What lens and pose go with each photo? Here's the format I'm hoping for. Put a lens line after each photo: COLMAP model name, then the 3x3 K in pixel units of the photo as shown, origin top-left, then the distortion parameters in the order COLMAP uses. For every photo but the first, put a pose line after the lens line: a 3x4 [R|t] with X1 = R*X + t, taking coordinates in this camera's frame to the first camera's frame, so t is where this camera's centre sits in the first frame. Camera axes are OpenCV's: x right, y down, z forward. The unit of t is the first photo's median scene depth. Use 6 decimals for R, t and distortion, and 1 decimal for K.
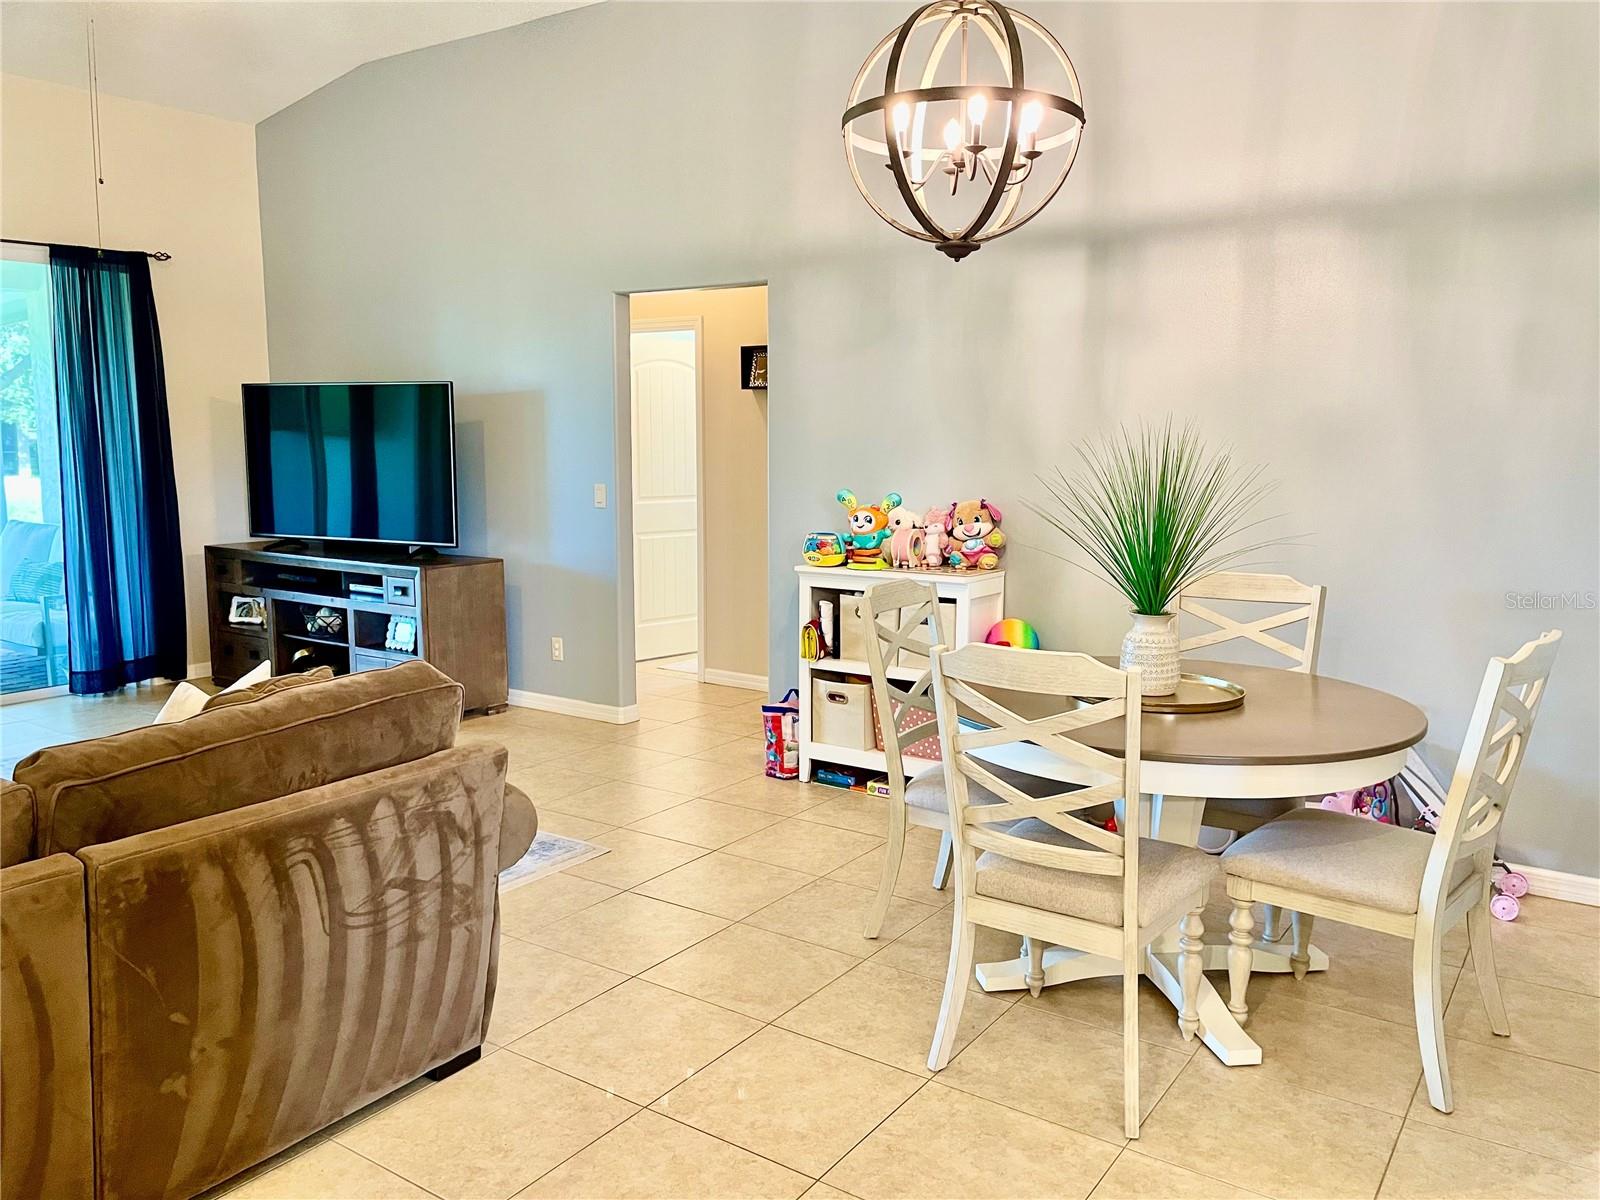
lens RADIAL K [[1206.8, 0, 816.8], [0, 1206.8, 601.0], [0, 0, 1]] dist [0.095790, -0.123466]
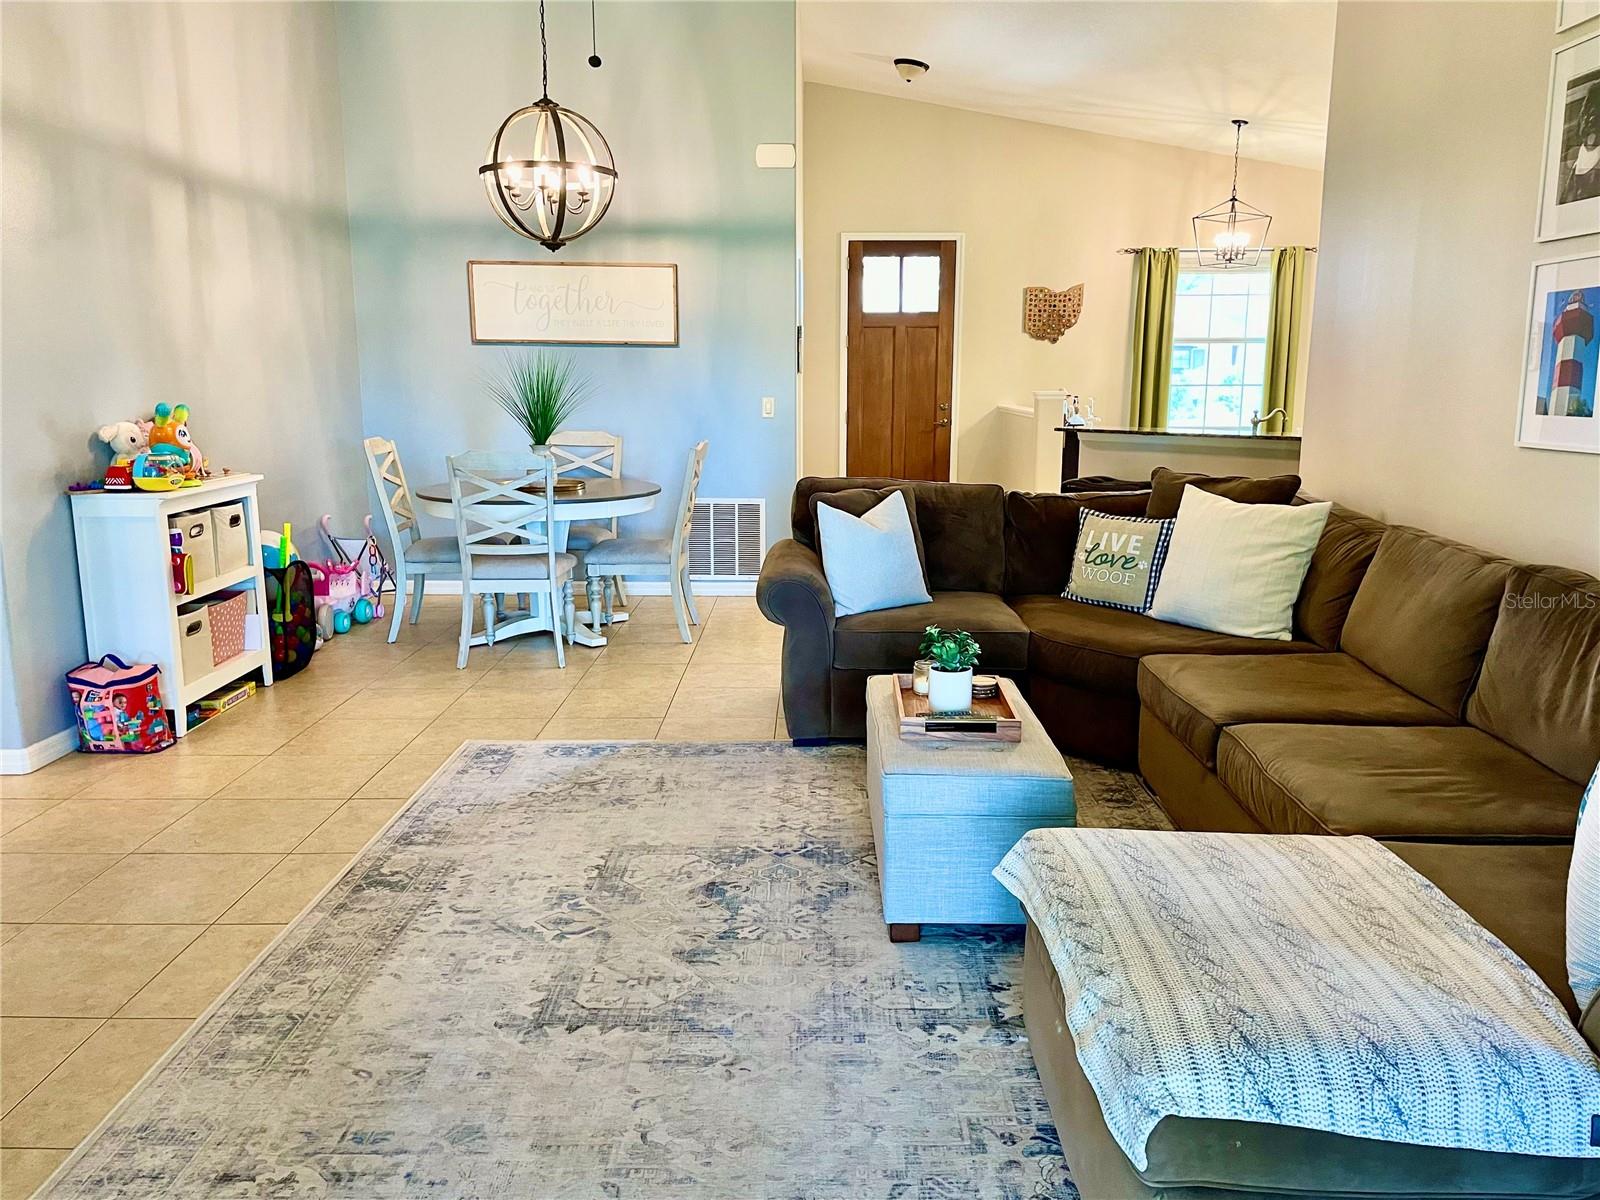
lens RADIAL K [[1206.8, 0, 811.7], [0, 1206.8, 596.0], [0, 0, 1]] dist [0.095790, -0.123466]
pose [[-0.560225, -0.158763, 0.812984, -1.034404], [0.106373, 0.959545, 0.260686, -0.142663], [-0.821482, 0.232523, -0.520673, 1.112110]]
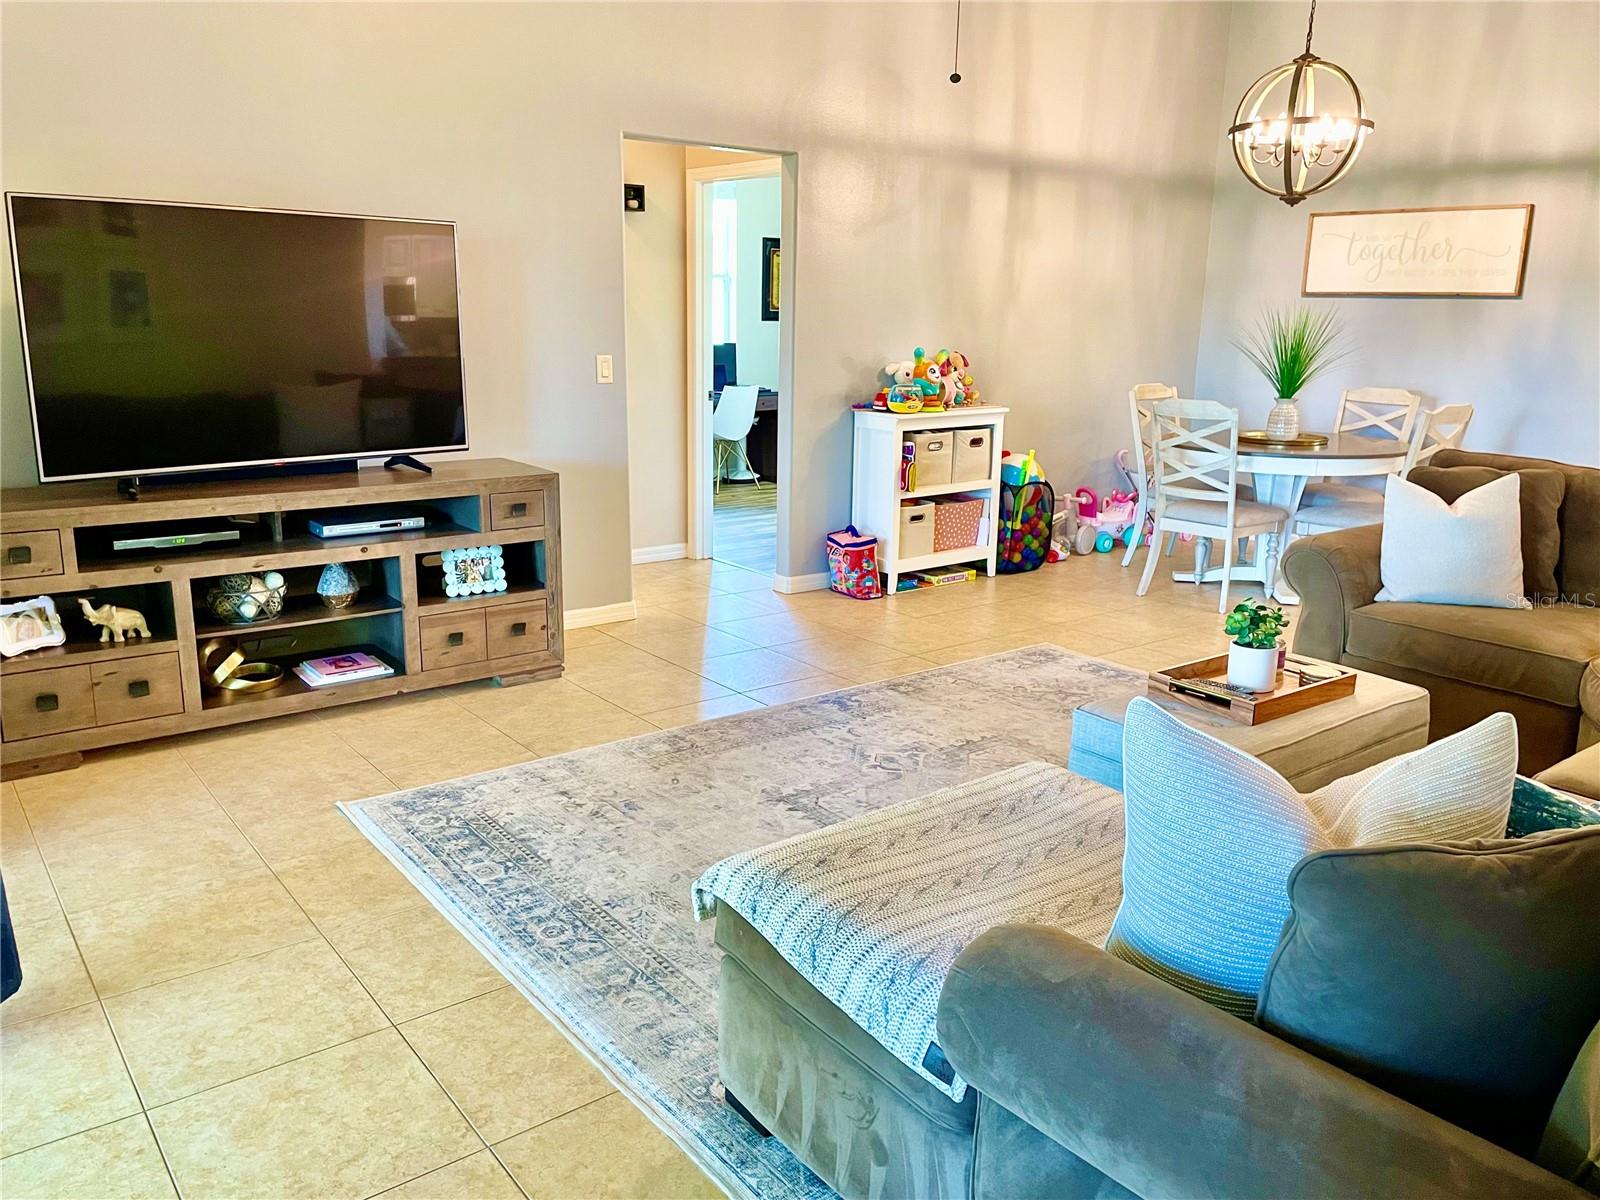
lens RADIAL K [[1206.8, 0, 793.2], [0, 1206.8, 591.3], [0, 0, 1]] dist [0.095790, -0.123466]
pose [[0.309077, -0.219006, 0.925477, -1.215125], [0.114553, 0.974612, 0.192377, -0.102825], [-0.944113, 0.046557, 0.326318, 0.727004]]
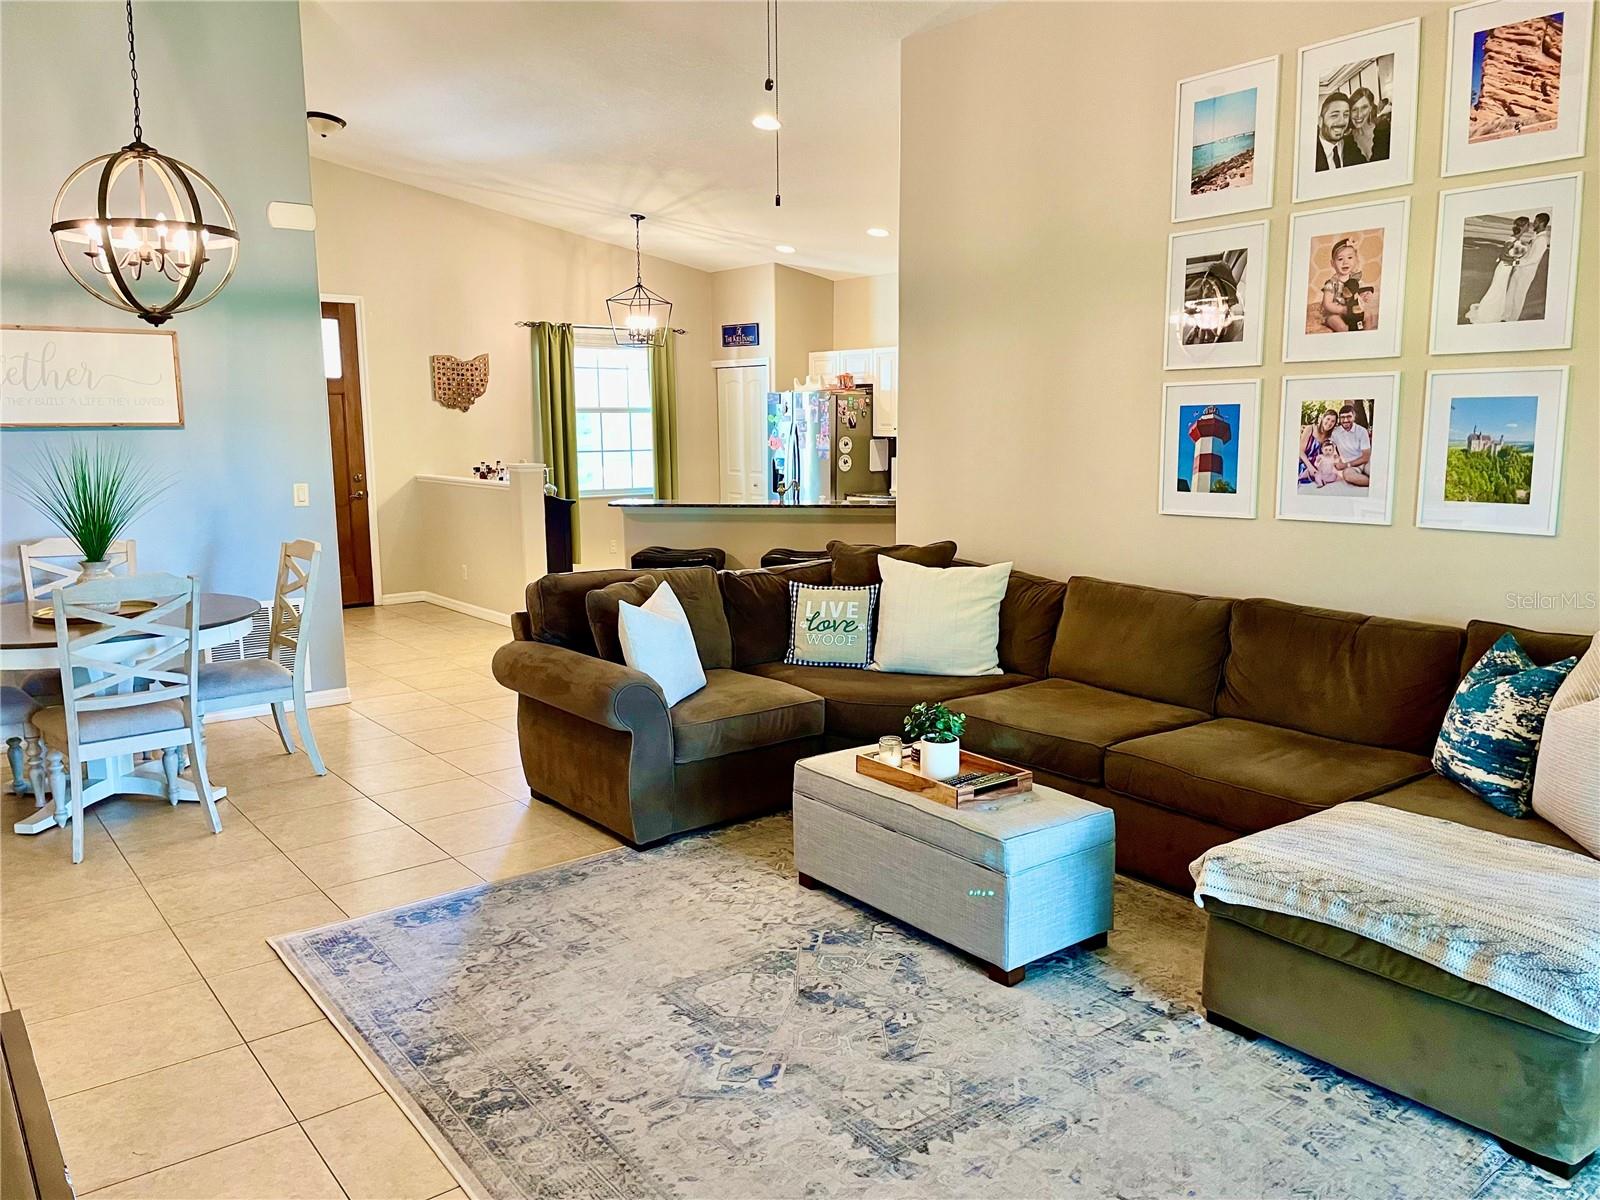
lens RADIAL K [[1206.8, 0, 803.2], [0, 1206.8, 603.7], [0, 0, 1]] dist [0.095790, -0.123466]
pose [[-0.952256, -0.046345, 0.301761, -0.681561], [0.042595, 0.958575, 0.281636, -0.219771], [-0.302313, 0.281043, -0.910836, 1.401445]]
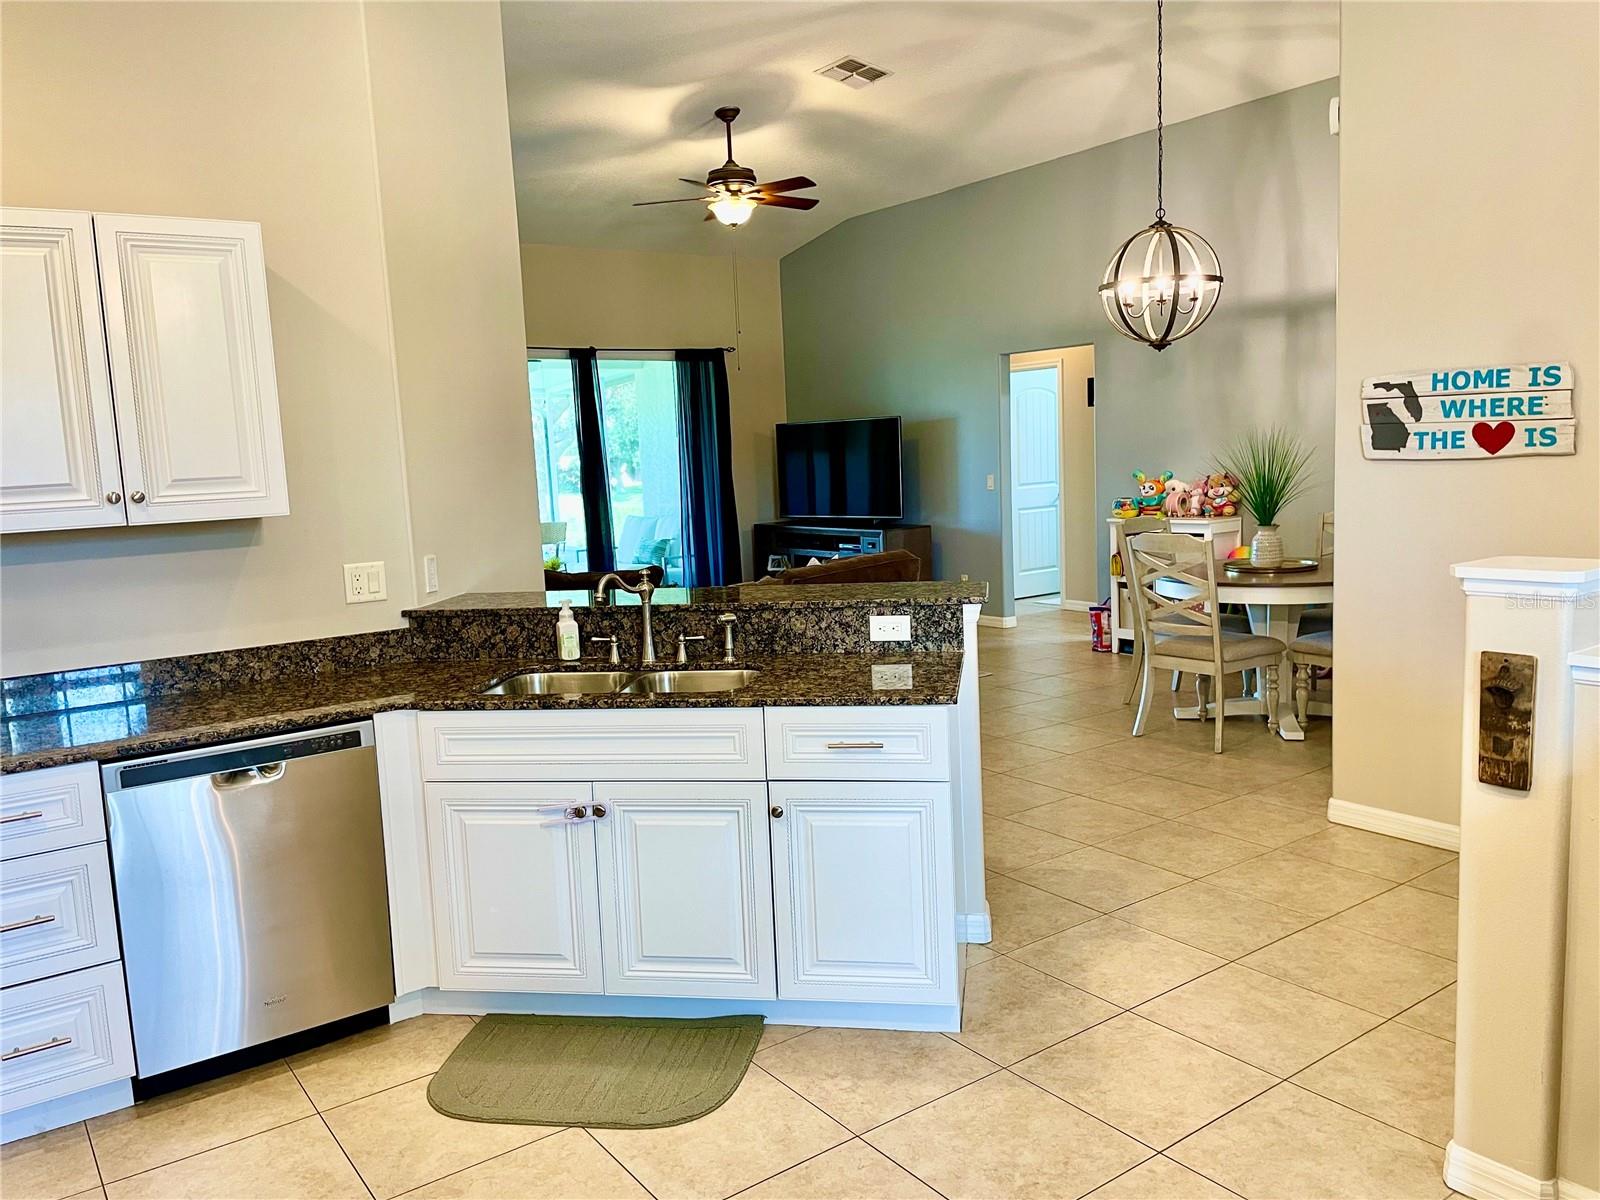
lens RADIAL K [[1206.8, 0, 804.3], [0, 1206.8, 601.5], [0, 0, 1]] dist [0.095790, -0.123466]
pose [[0.940190, -0.004044, -0.340628, 0.158524], [0.004313, 0.999991, 0.000033, 0.082511], [0.340624, -0.001500, 0.940198, -0.693970]]
